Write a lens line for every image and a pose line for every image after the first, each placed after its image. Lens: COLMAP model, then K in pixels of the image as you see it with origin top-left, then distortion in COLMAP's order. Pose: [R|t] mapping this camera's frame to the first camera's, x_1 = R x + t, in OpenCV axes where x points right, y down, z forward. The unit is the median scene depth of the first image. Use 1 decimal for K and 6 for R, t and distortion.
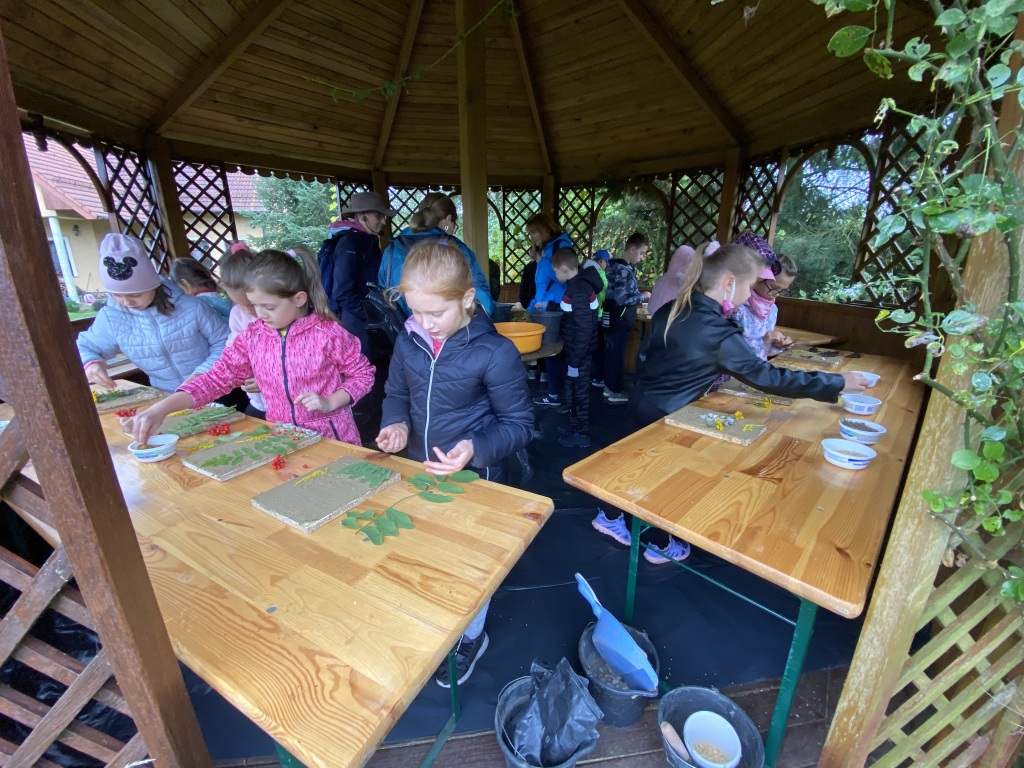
lens RADIAL K [[402.1, 0, 509.0], [0, 402.1, 385.9], [0, 0, 1]] dist [-0.023670, -0.001853]
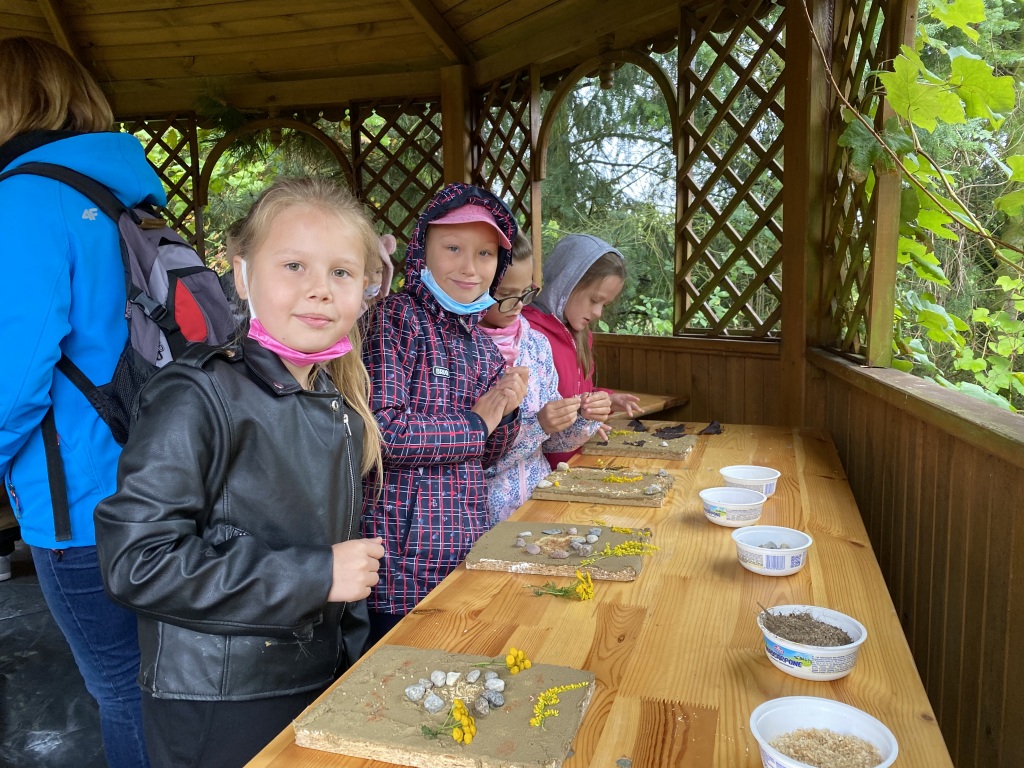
lens RADIAL K [[766.6, 0, 513.2], [0, 766.6, 382.5], [0, 0, 1]] dist [0.005697, -0.002013]
pose [[0.869599, -0.069979, 0.488774, 0.116785], [0.159136, 0.976805, -0.143274, -0.024007], [-0.467411, 0.202373, 0.860565, 0.171465]]
